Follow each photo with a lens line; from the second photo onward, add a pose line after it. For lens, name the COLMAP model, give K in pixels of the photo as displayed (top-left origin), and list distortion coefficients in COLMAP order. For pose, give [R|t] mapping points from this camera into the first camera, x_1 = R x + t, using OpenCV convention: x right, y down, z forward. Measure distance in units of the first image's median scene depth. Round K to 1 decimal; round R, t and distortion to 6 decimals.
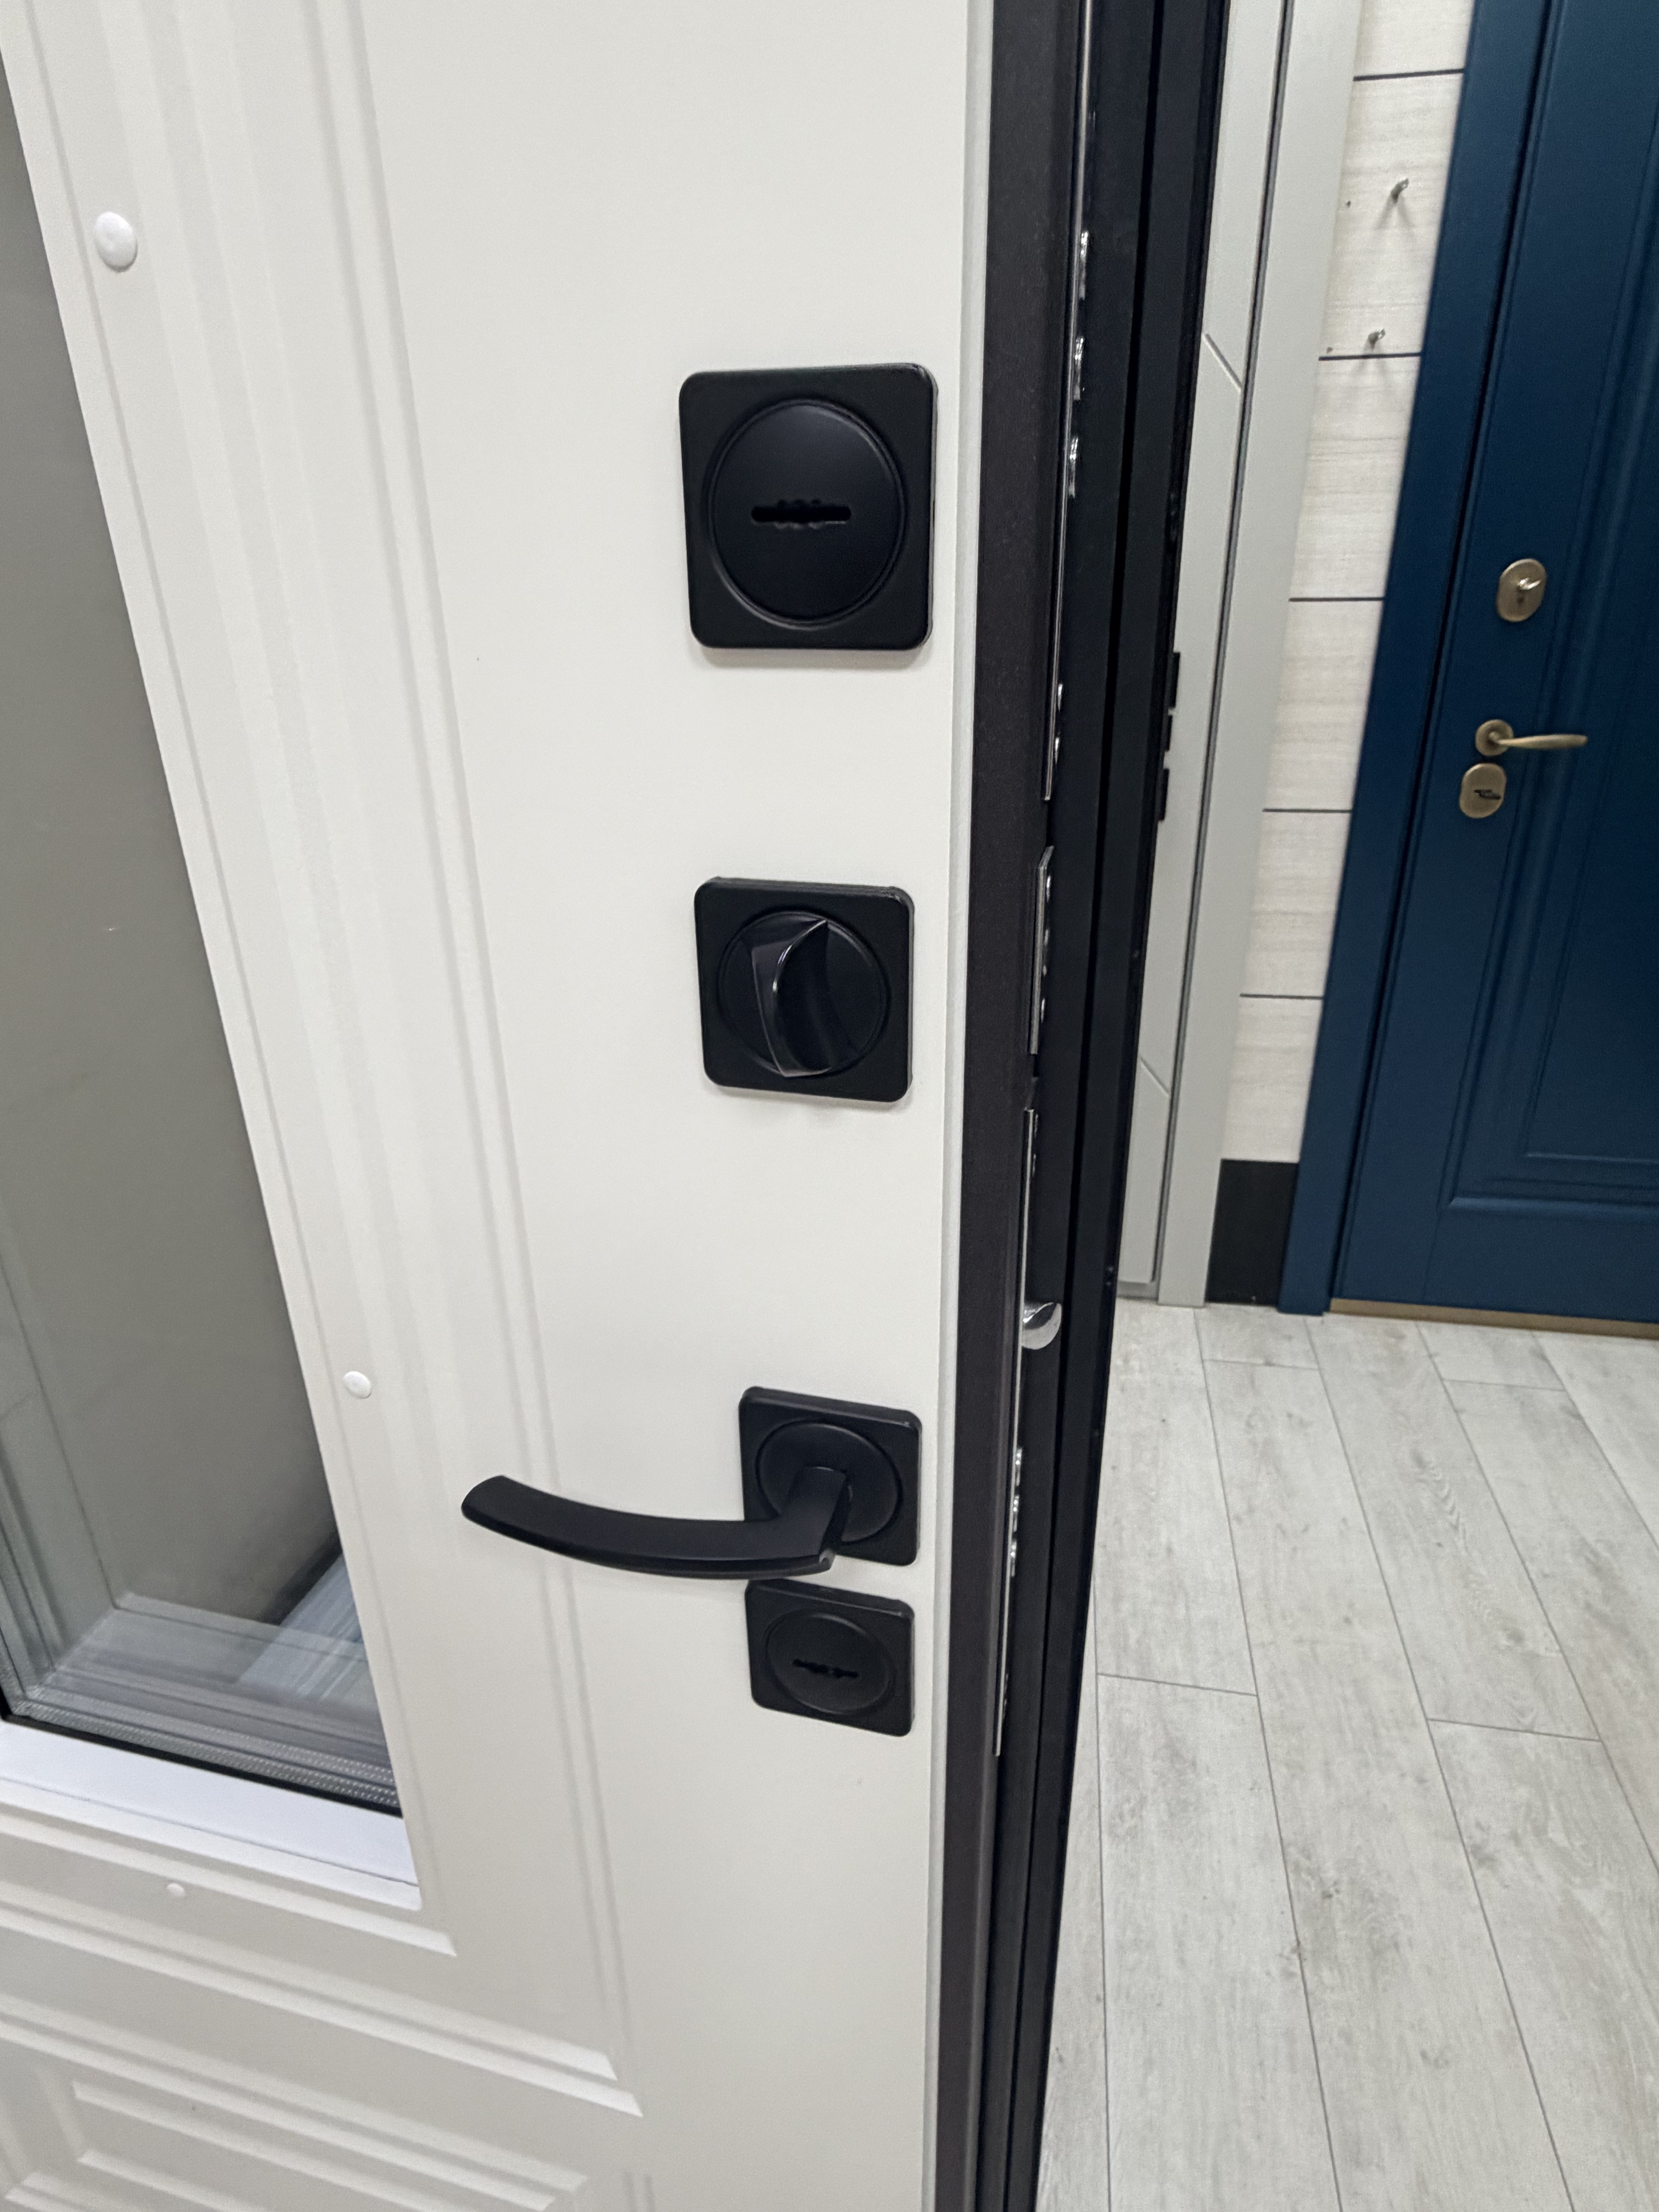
lens RADIAL K [[1239.5, 0, 835.7], [0, 1239.5, 1083.4], [0, 0, 1]] dist [-0.005266, -0.000138]
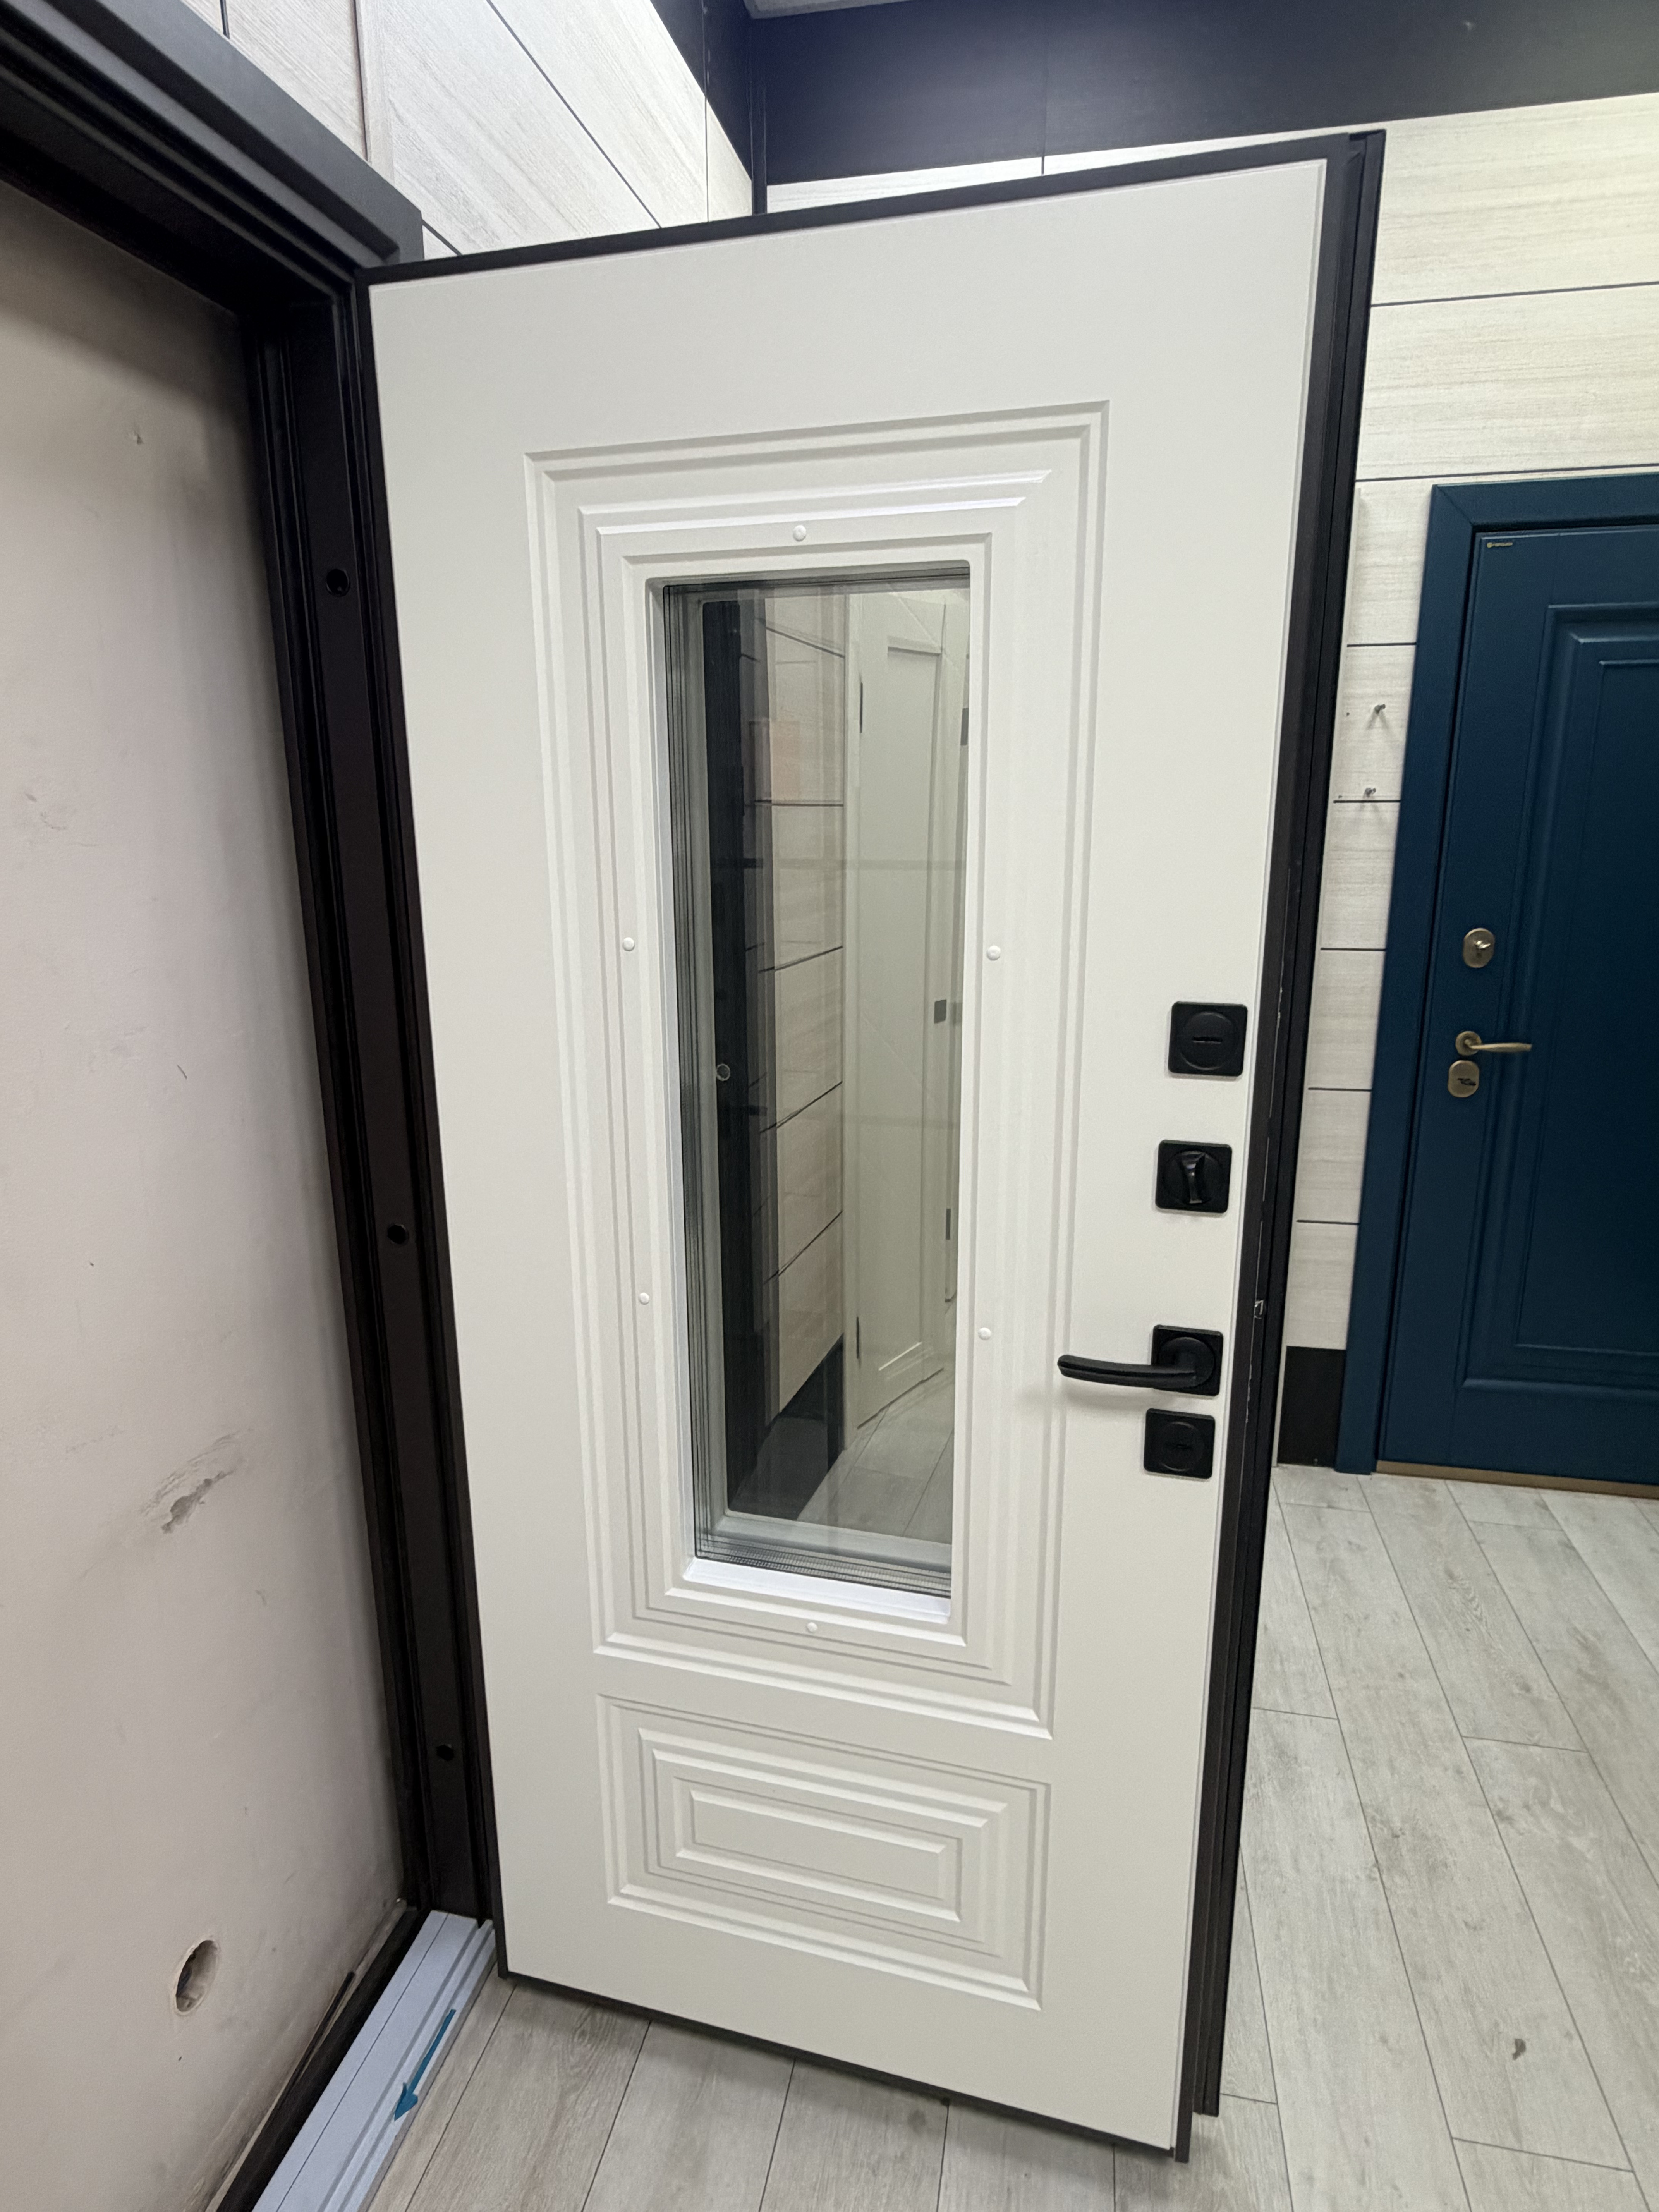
lens RADIAL K [[1239.5, 0, 836.7], [0, 1239.5, 1095.6], [0, 0, 1]] dist [-0.005266, -0.000138]
pose [[0.999560, 0.019576, -0.022306, -0.193870], [-0.023360, 0.982563, -0.184458, 0.072322], [0.018306, 0.184898, 0.982587, -0.477938]]
